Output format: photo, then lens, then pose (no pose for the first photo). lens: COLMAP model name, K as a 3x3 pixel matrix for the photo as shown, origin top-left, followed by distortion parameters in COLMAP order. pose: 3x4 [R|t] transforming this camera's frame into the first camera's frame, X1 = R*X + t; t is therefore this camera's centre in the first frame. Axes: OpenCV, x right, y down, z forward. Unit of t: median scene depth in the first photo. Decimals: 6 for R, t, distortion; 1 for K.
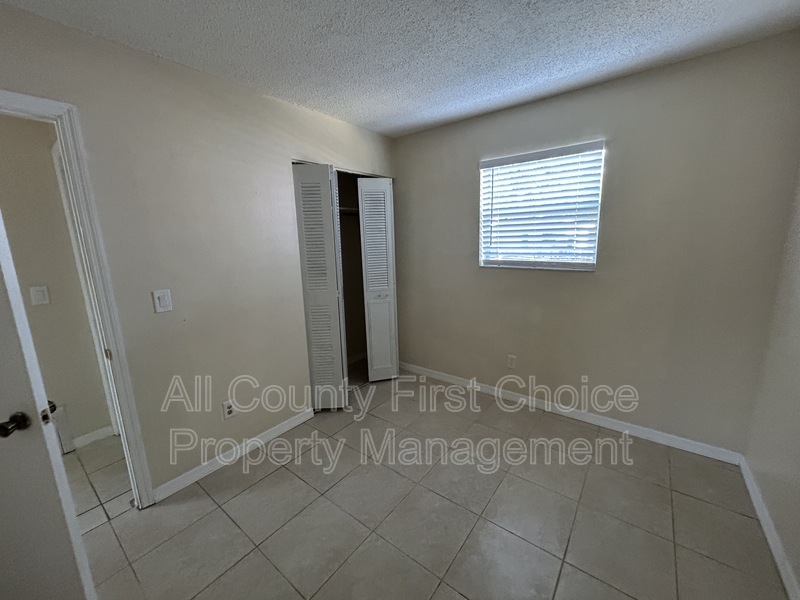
lens RADIAL K [[322.3, 0, 399.1], [0, 322.3, 298.1], [0, 0, 1]] dist [-0.001548, 0.000134]
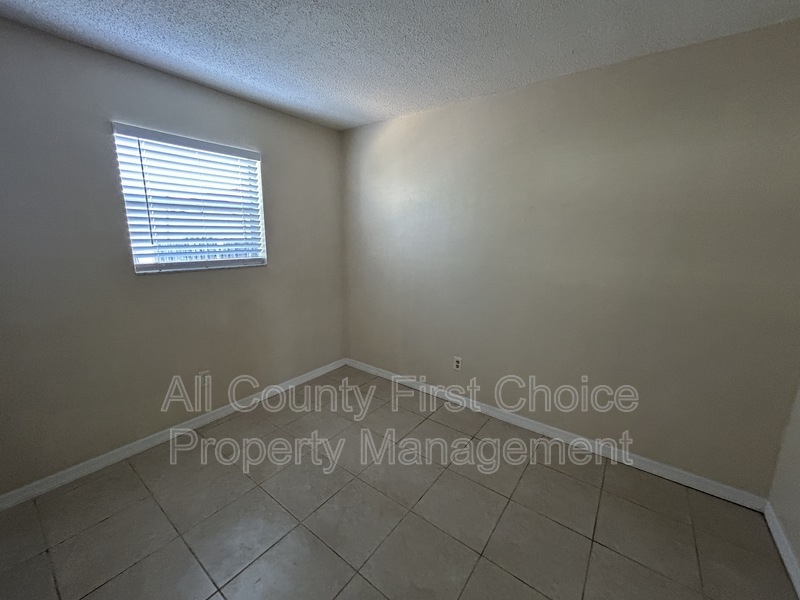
lens RADIAL K [[322.3, 0, 399.1], [0, 322.3, 298.1], [0, 0, 1]] dist [-0.001548, 0.000134]
pose [[-0.010527, -0.168297, 0.985680, -0.489852], [0.173739, 0.970434, 0.167549, -0.068528], [-0.984735, 0.173015, 0.019024, 0.451013]]
